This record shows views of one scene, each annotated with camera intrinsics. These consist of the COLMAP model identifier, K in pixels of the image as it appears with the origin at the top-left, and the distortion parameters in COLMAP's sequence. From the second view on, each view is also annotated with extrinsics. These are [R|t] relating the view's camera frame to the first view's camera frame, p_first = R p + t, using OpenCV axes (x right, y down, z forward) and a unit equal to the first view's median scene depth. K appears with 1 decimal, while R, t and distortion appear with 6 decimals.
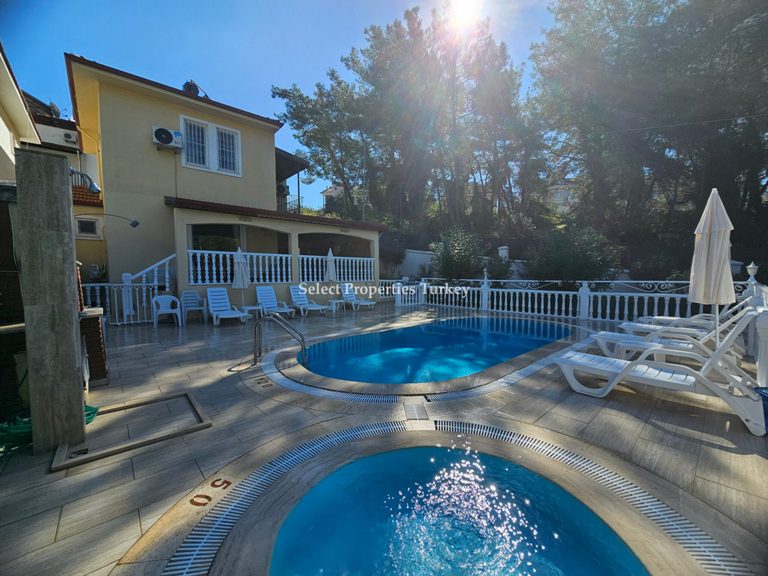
lens RADIAL K [[311.0, 0, 385.5], [0, 311.0, 287.4], [0, 0, 1]] dist [-0.000286, 0.000327]
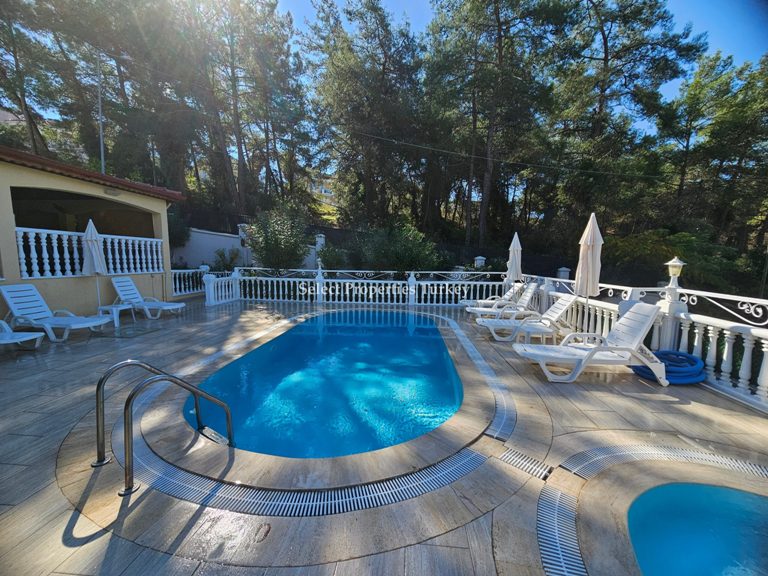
lens RADIAL K [[311.0, 0, 383.4], [0, 311.0, 289.6], [0, 0, 1]] dist [-0.000286, 0.000327]
pose [[0.738735, -0.052365, 0.671959, -0.216649], [0.012985, 0.997898, 0.063489, -0.028628], [-0.673871, -0.038176, 0.737862, 0.221726]]
